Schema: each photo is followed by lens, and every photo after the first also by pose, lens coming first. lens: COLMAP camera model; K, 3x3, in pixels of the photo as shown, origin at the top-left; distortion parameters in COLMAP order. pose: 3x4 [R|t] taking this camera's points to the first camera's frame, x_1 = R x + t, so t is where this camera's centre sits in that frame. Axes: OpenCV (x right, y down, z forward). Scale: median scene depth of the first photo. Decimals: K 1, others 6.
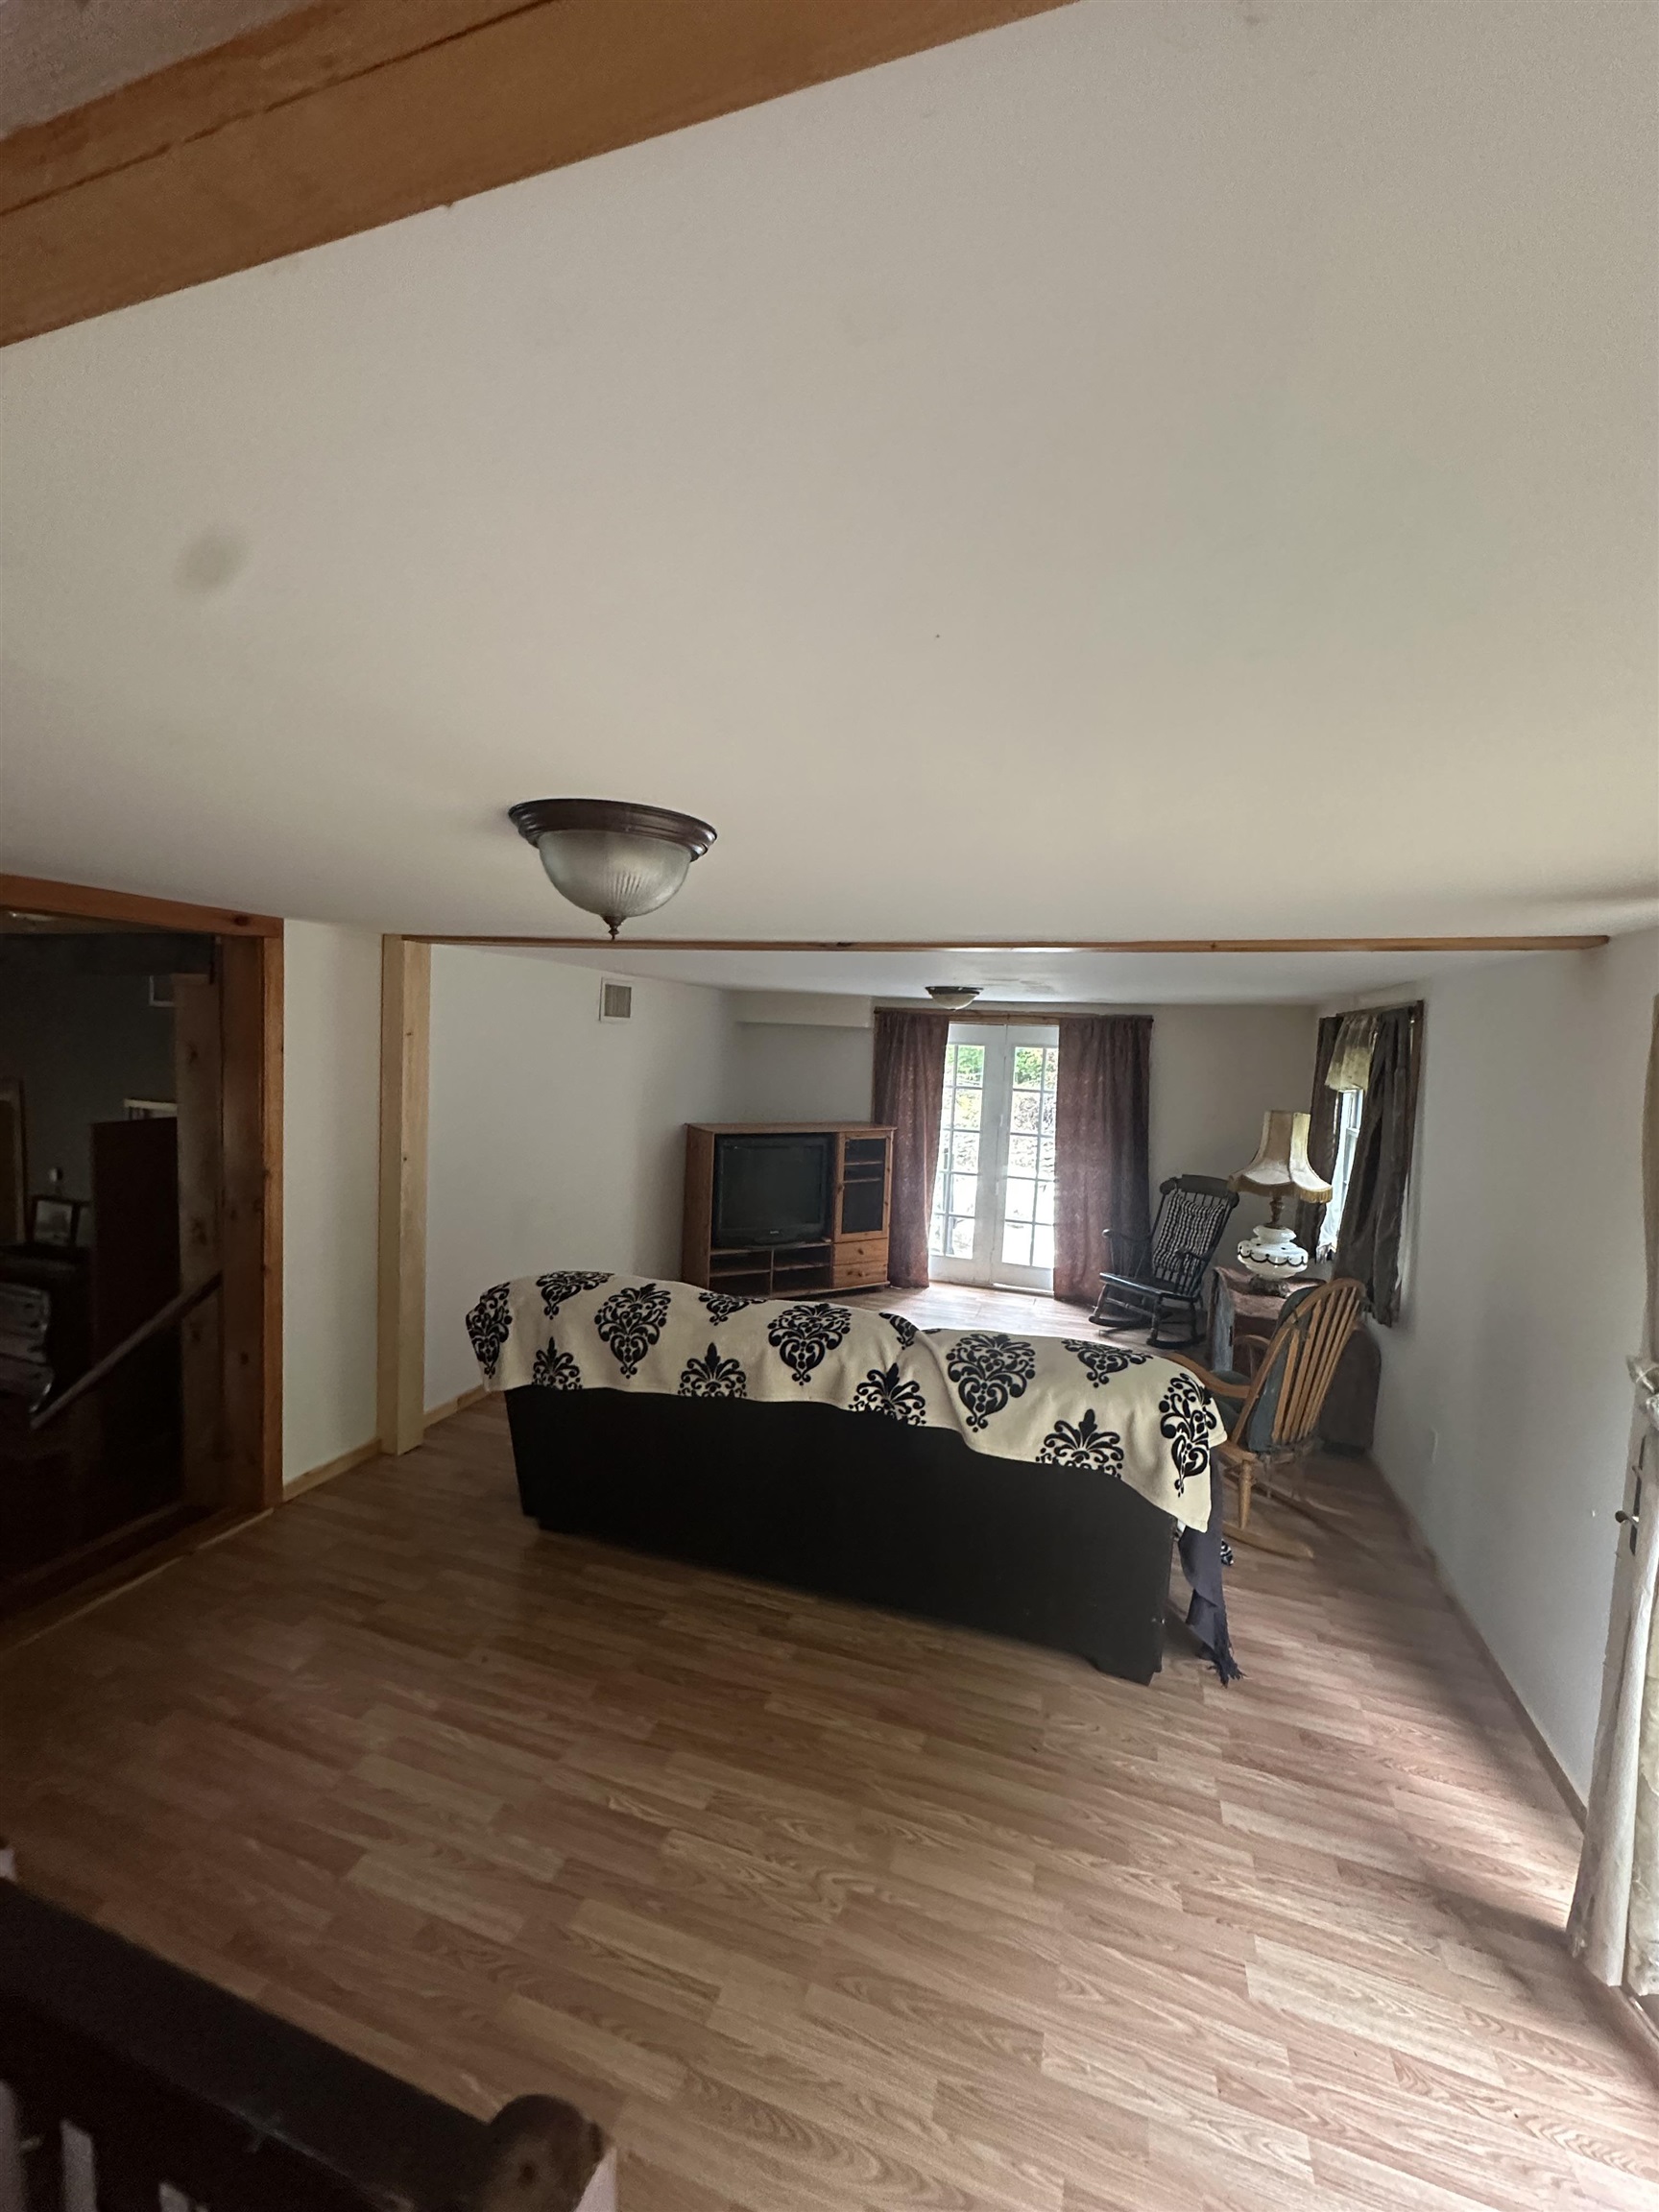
lens RADIAL K [[886.7, 0, 825.8], [0, 886.7, 1110.2], [0, 0, 1]] dist [-0.003277, 0.001041]
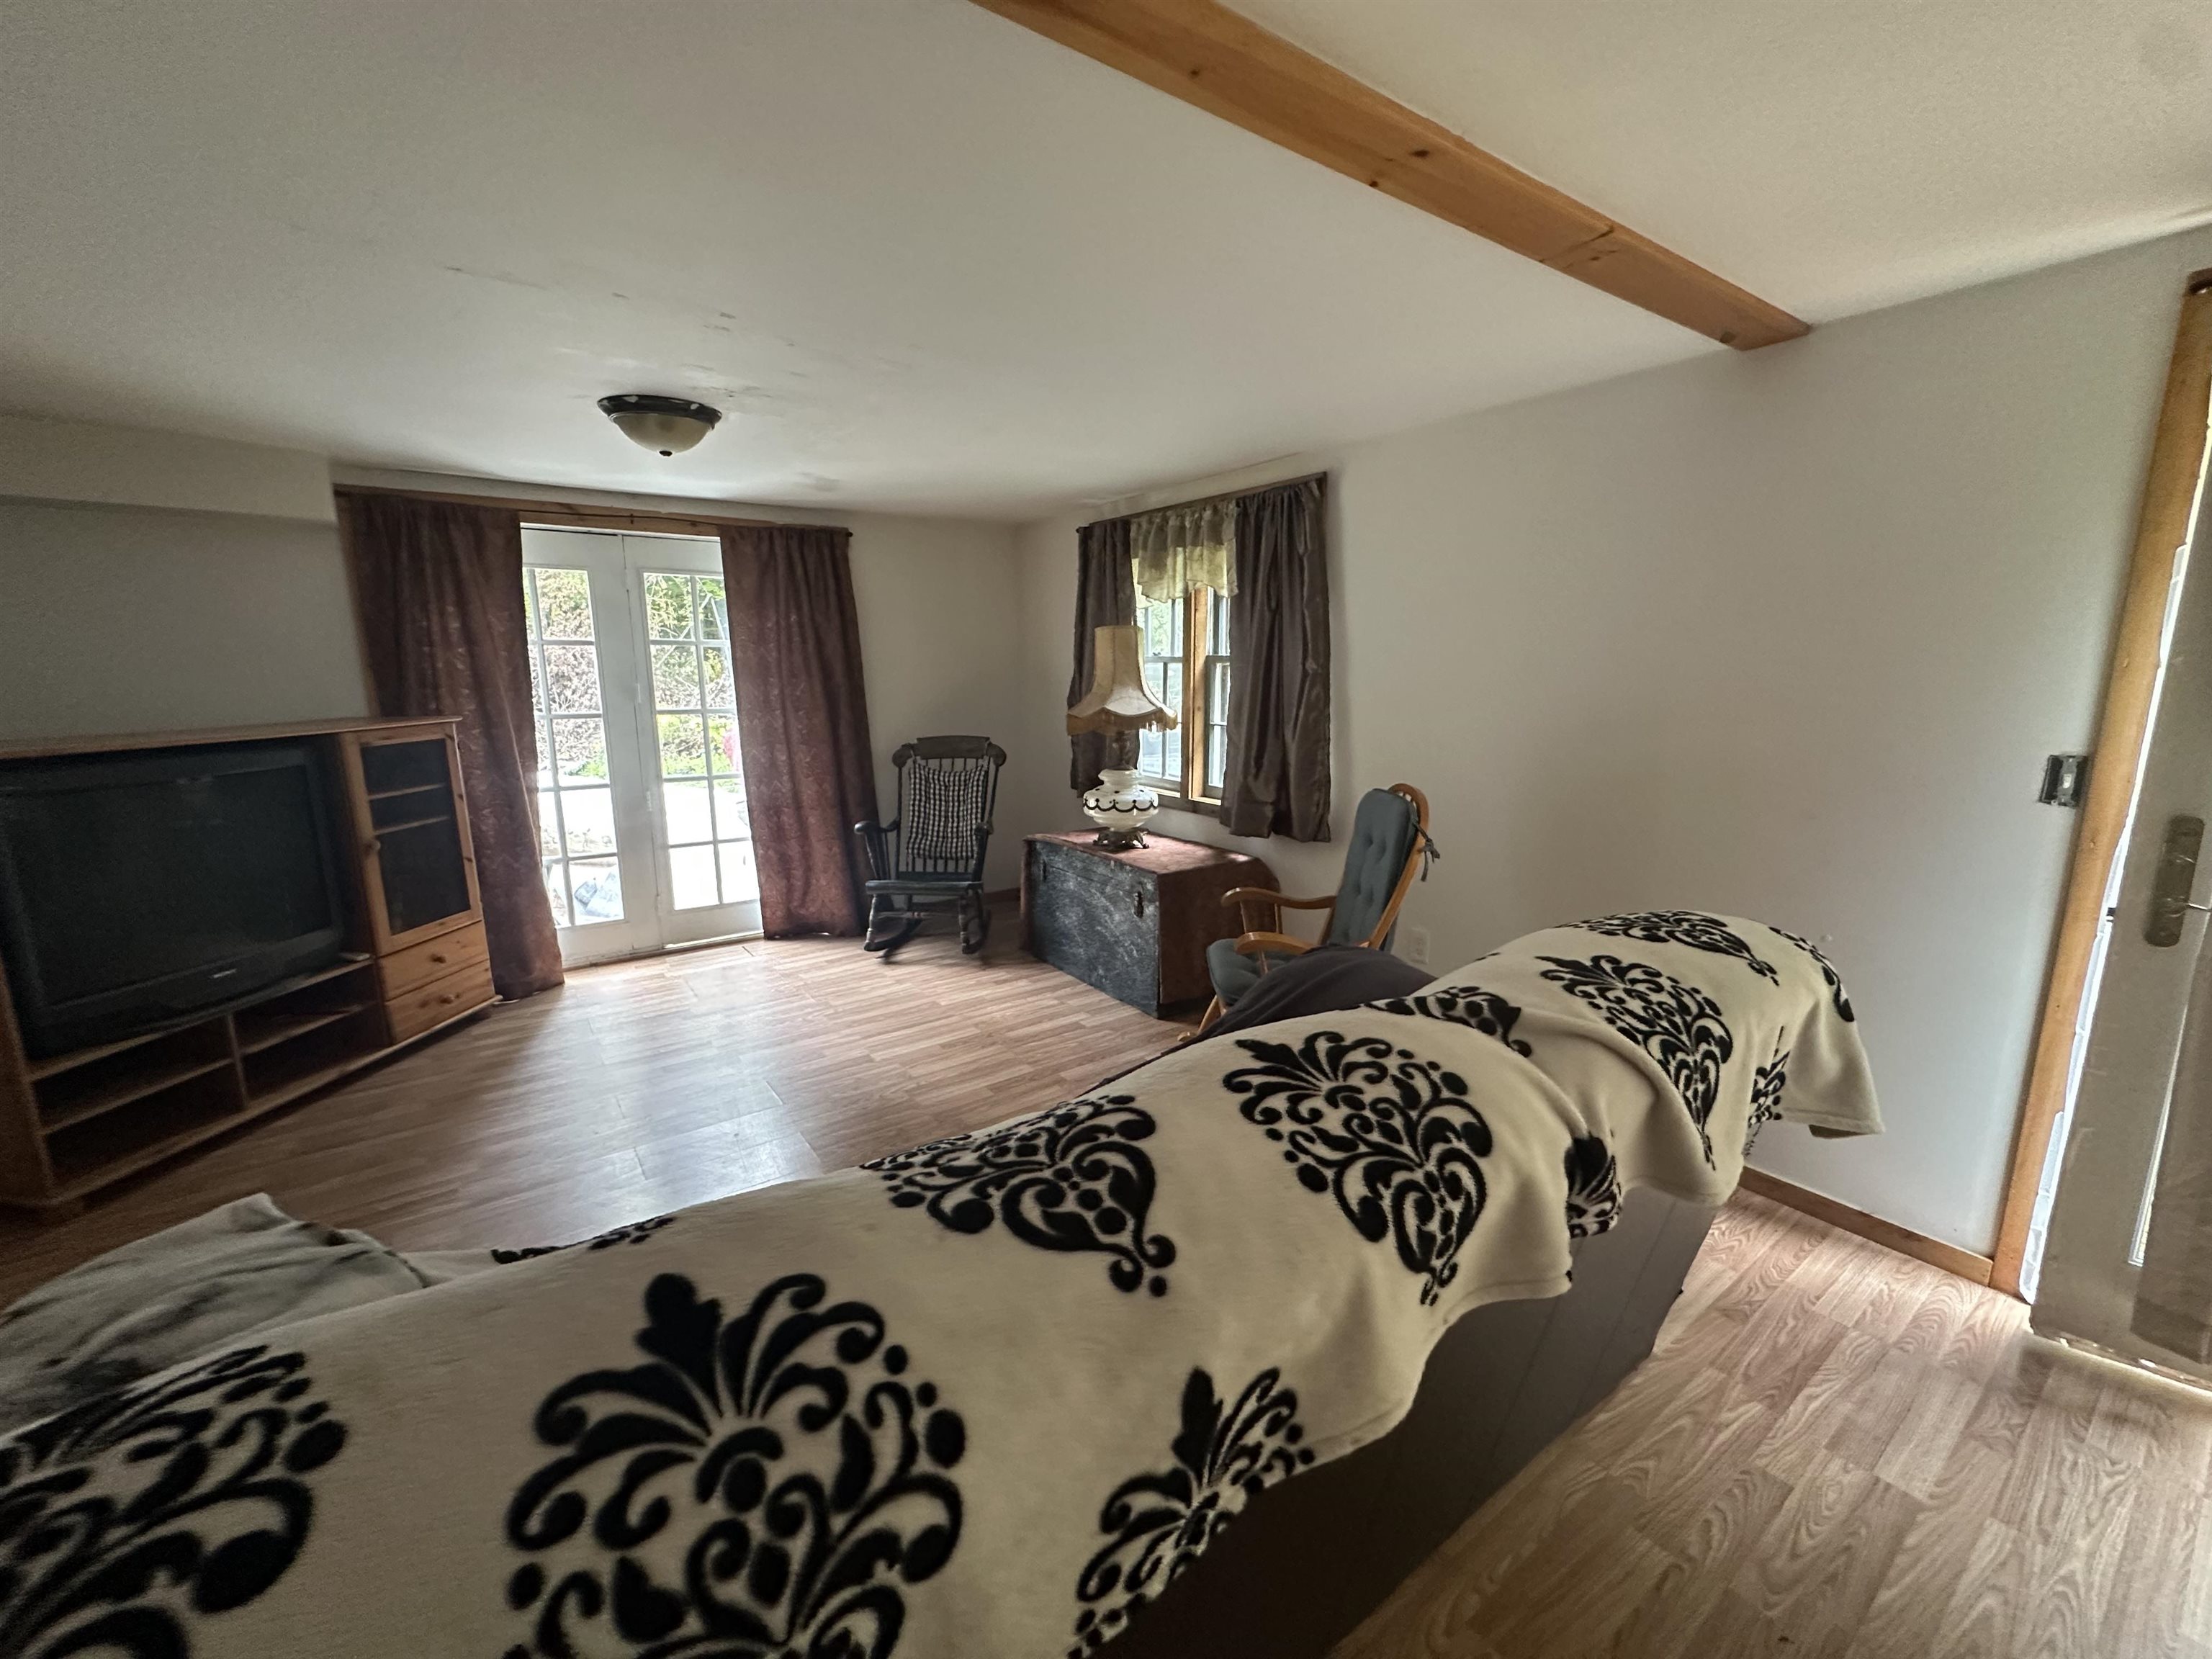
lens RADIAL K [[886.7, 0, 1110.7], [0, 886.7, 830.5], [0, 0, 1]] dist [-0.003277, 0.001041]
pose [[0.583869, -0.191974, 0.788824, -0.269952], [0.092594, 0.981046, 0.170218, 0.069471], [-0.806550, -0.026345, 0.590578, 0.788883]]
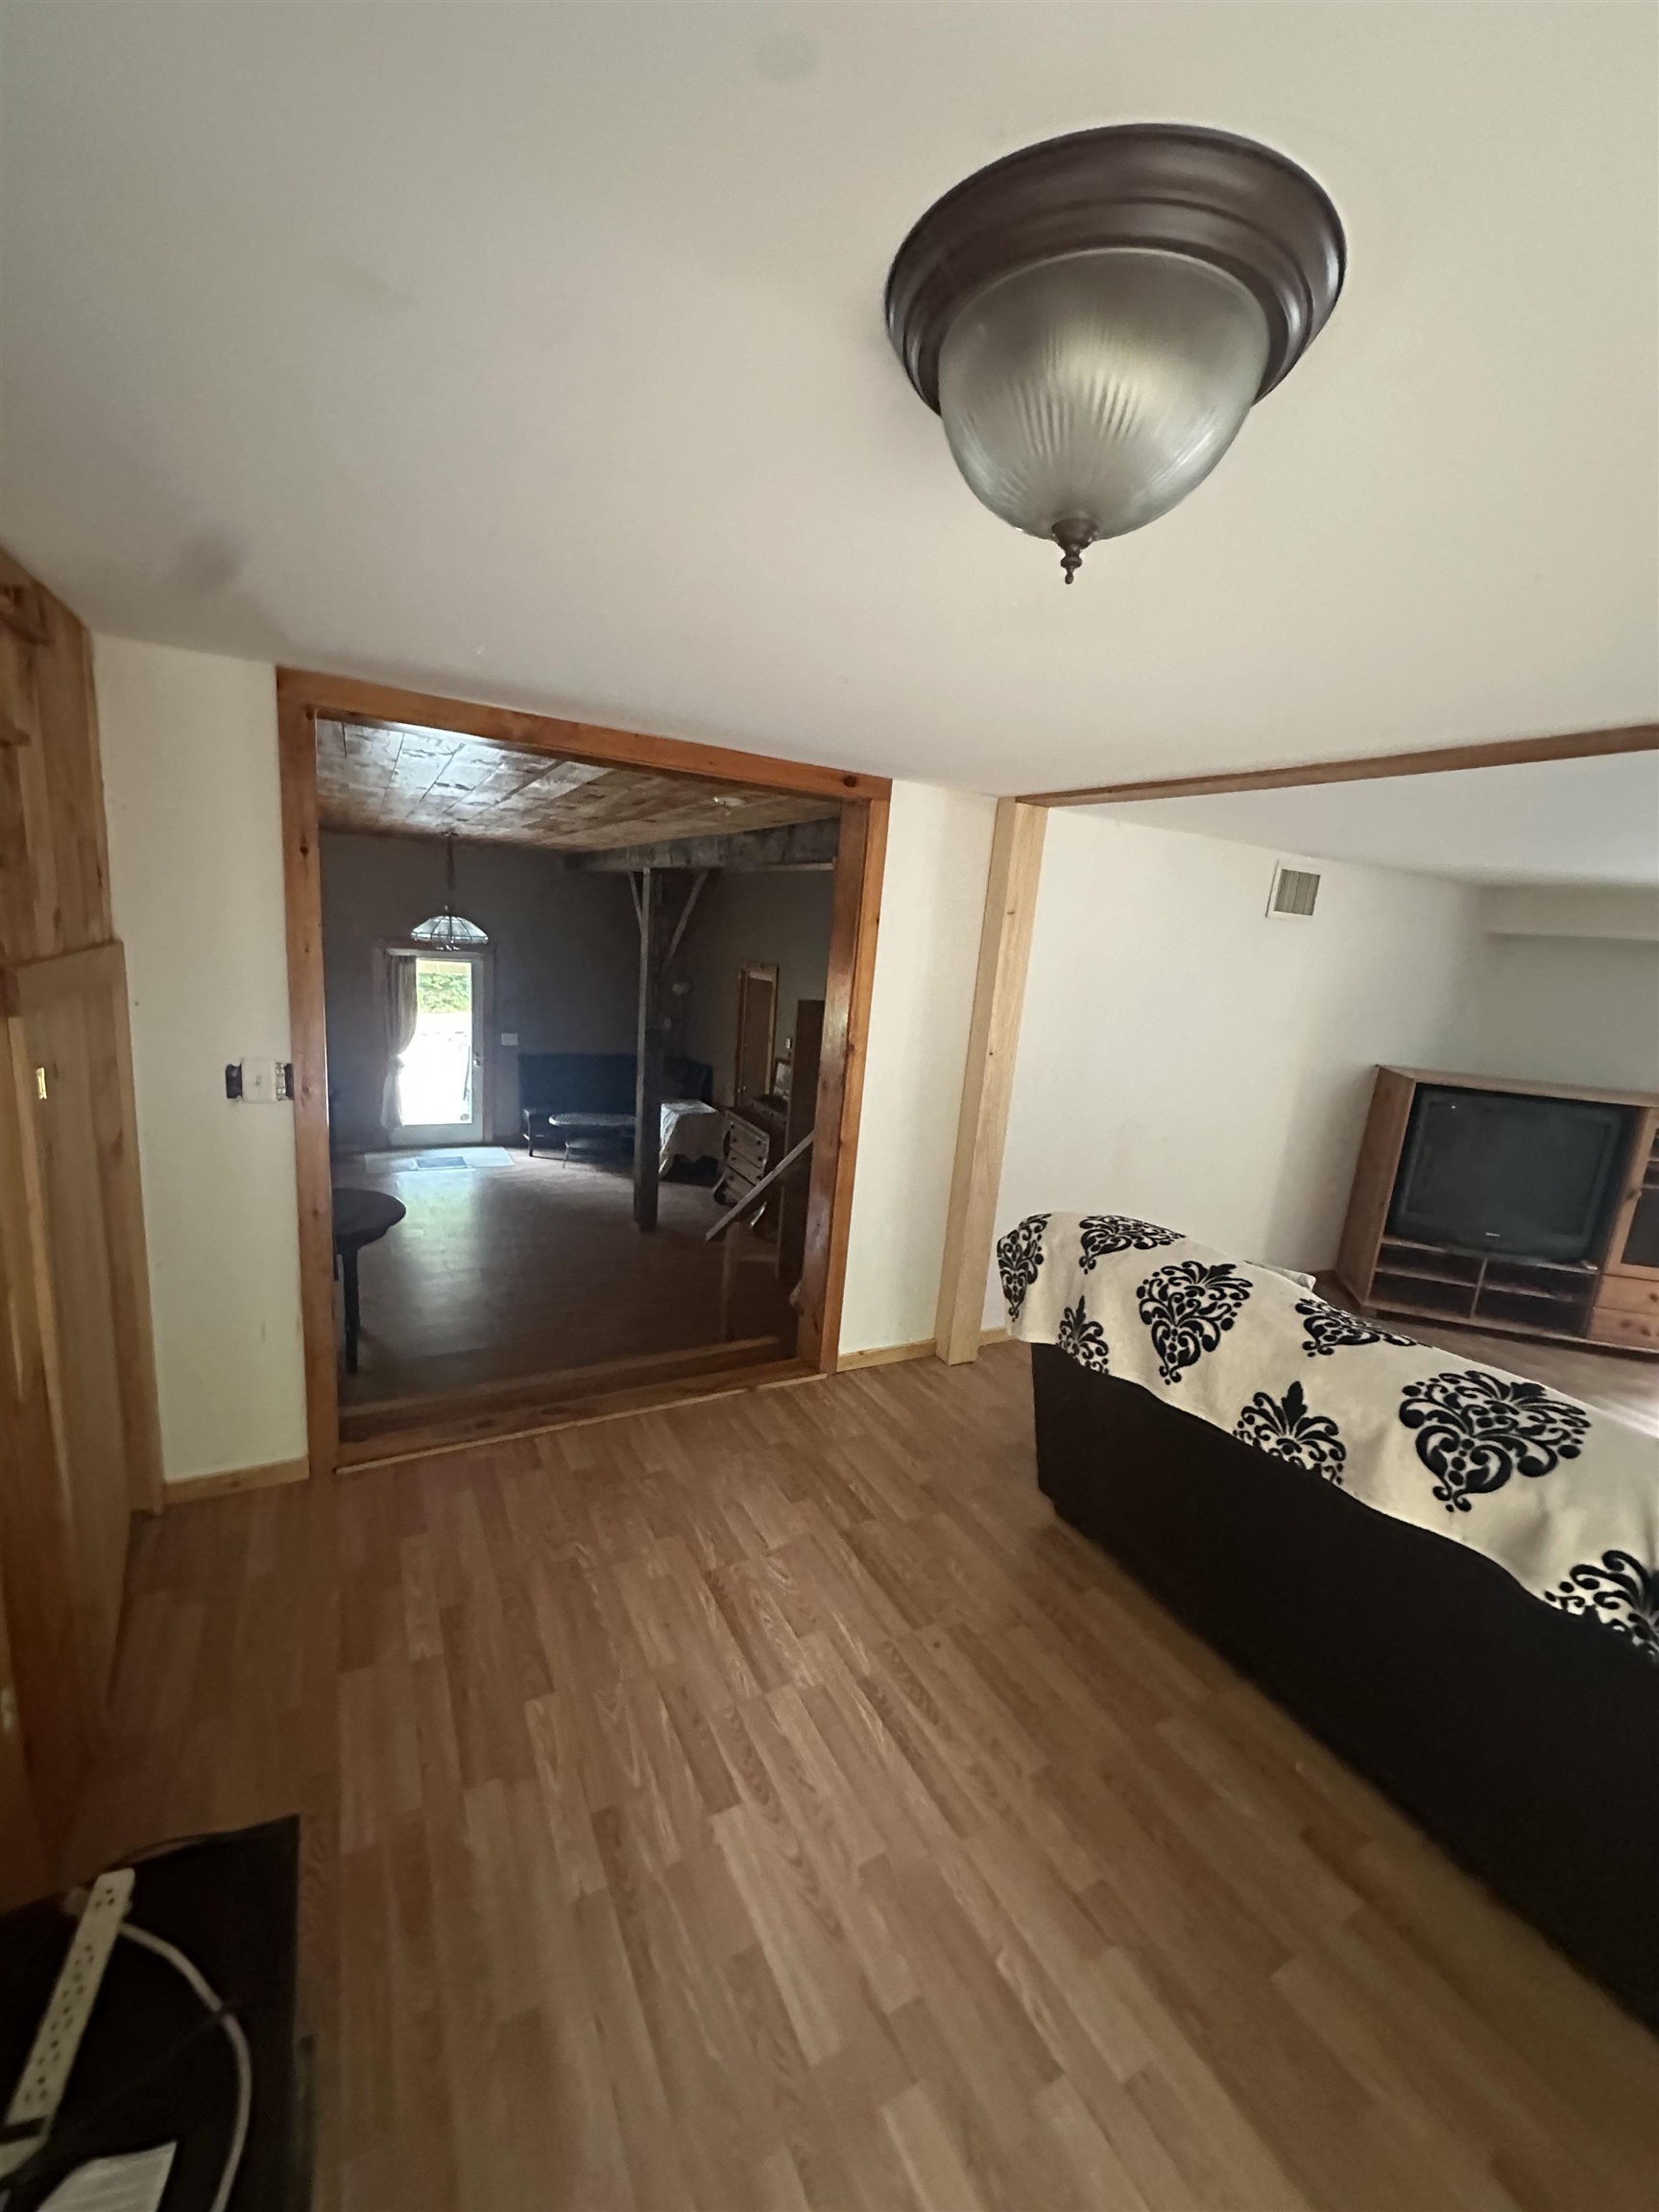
lens RADIAL K [[886.7, 0, 830.5], [0, 886.7, 1105.2], [0, 0, 1]] dist [-0.003277, 0.001041]
pose [[0.730521, 0.154578, -0.665165, 0.017140], [-0.105684, 0.987900, 0.113511, 0.026259], [0.674663, -0.012625, 0.738018, 0.273015]]
